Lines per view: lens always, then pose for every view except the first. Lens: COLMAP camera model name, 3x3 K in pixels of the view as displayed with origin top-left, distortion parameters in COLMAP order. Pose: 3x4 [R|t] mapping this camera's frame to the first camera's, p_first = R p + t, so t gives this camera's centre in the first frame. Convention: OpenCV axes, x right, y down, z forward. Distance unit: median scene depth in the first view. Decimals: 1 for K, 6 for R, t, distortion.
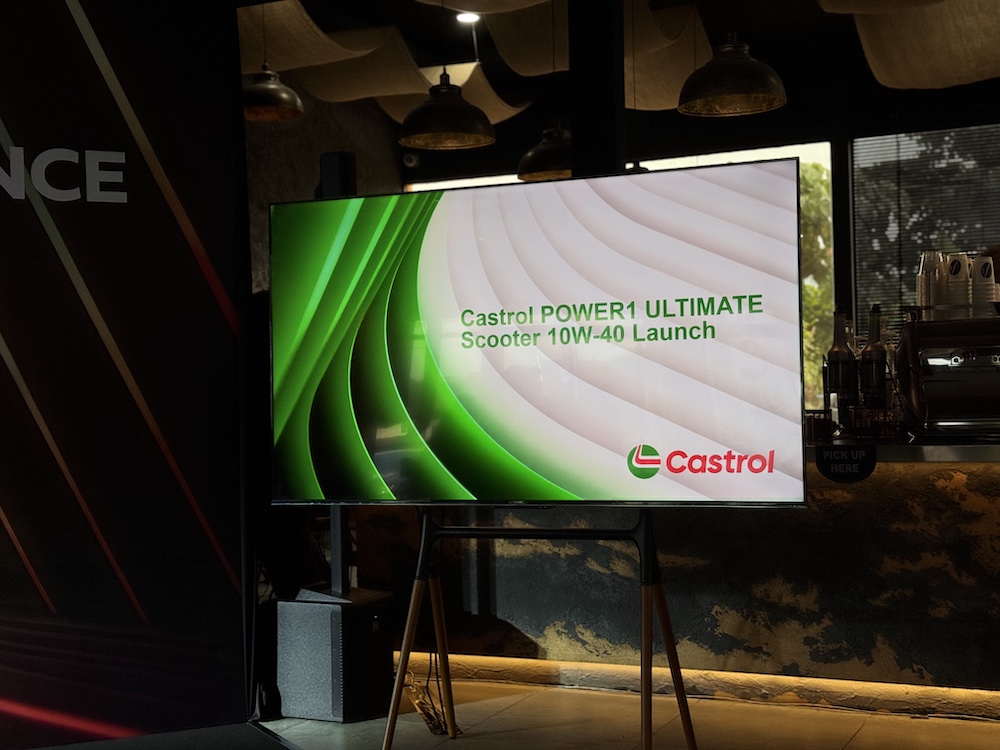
lens RADIAL K [[1414.9, 0, 503.0], [0, 1414.9, 378.5], [0, 0, 1]] dist [0.107003, 0.000000]
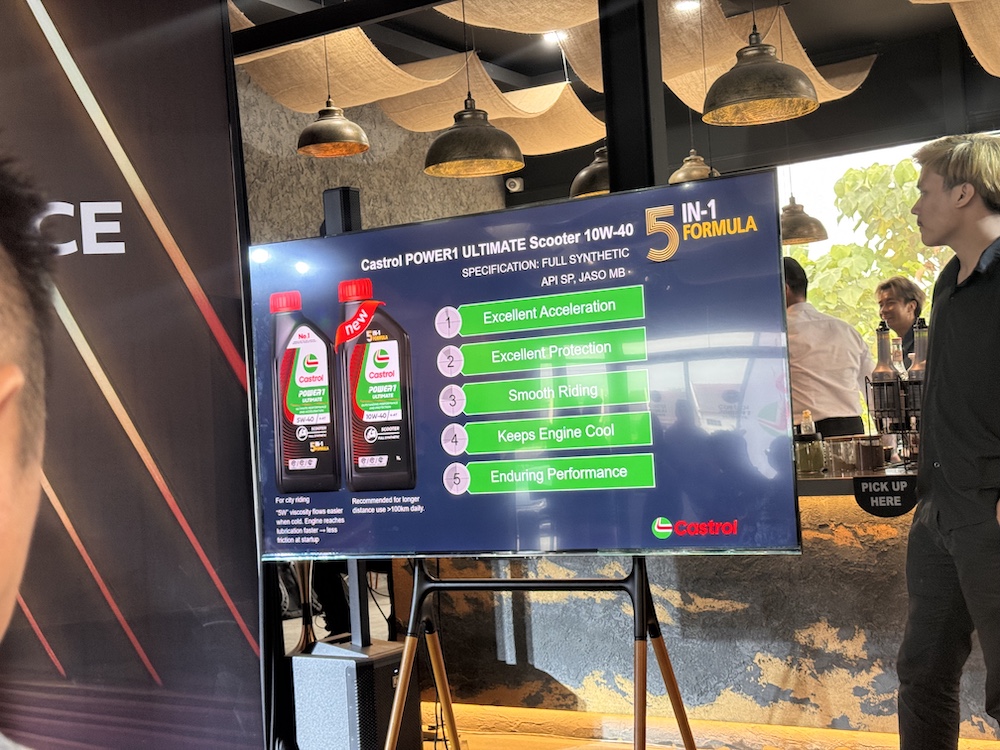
lens RADIAL K [[1414.9, 0, 502.6], [0, 1414.9, 380.7], [0, 0, 1]] dist [0.107003, 0.000000]
pose [[0.991051, -0.042569, -0.126514, 0.111077], [0.041068, 0.999052, -0.014452, -0.010438], [0.127009, 0.009127, 0.991860, 0.060438]]
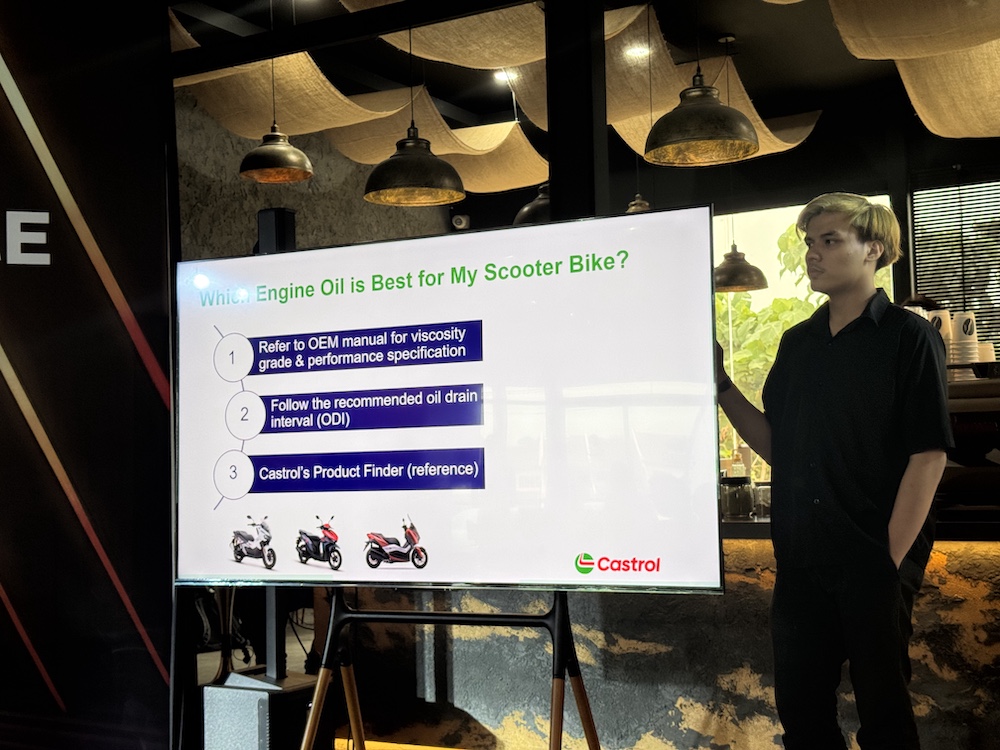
lens RADIAL K [[1414.9, 0, 498.6], [0, 1414.9, 379.0], [0, 0, 1]] dist [0.107003, 0.000000]
pose [[0.995998, -0.005853, -0.089181, 0.117888], [0.001859, 0.998994, -0.044803, -0.003010], [0.089354, 0.044458, 0.995007, 0.074950]]
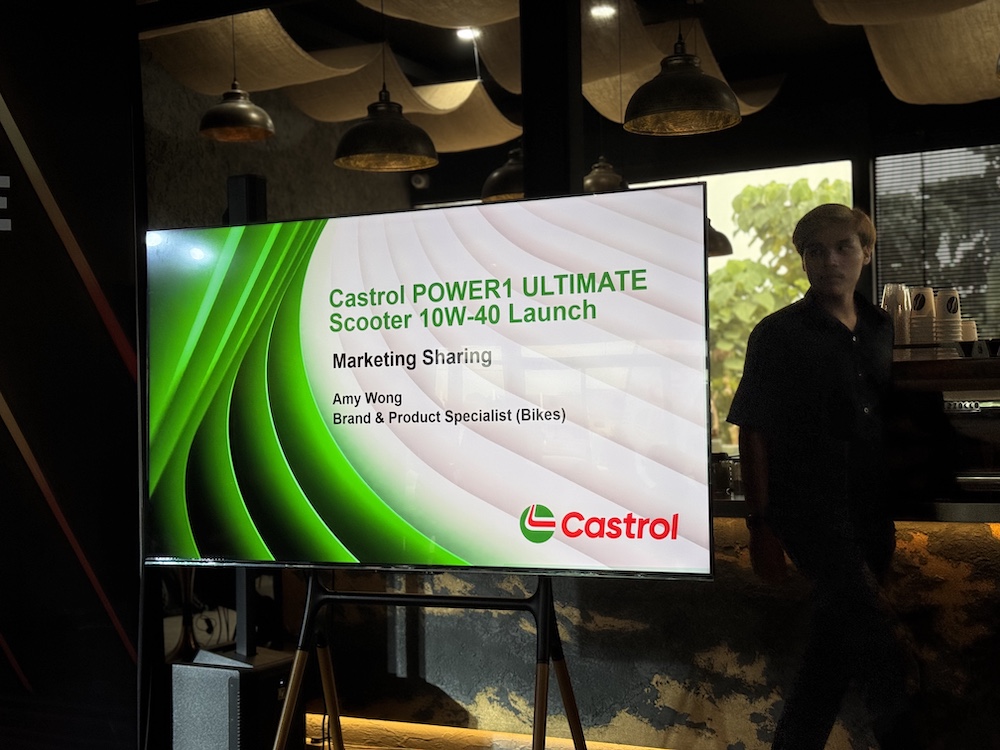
lens RADIAL K [[1414.9, 0, 496.5], [0, 1414.9, 378.4], [0, 0, 1]] dist [0.107003, 0.000000]
pose [[0.998578, 0.003828, -0.053170, 0.096787], [-0.004529, 0.999904, -0.013078, -0.016499], [0.053115, 0.013300, 0.998500, 0.090457]]
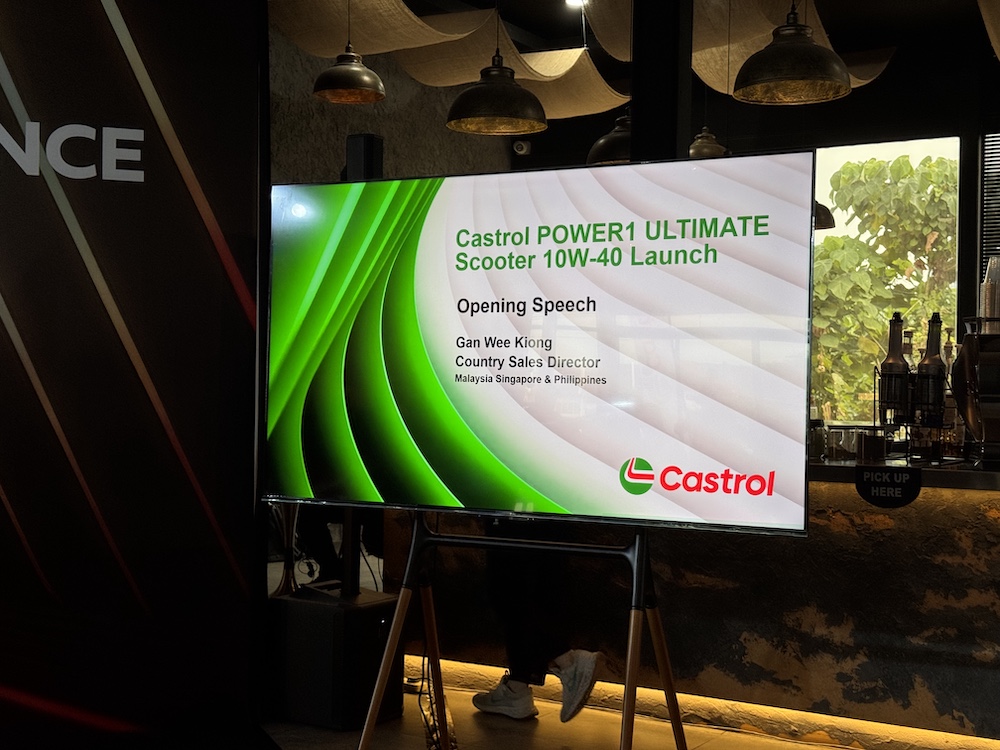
lens RADIAL K [[1414.9, 0, 496.5], [0, 1414.9, 380.0], [0, 0, 1]] dist [0.107003, 0.000000]
pose [[0.992500, 0.041006, -0.115162, 0.090333], [-0.040109, 0.999144, 0.010091, -0.007505], [0.115478, -0.005397, 0.993295, 0.059947]]
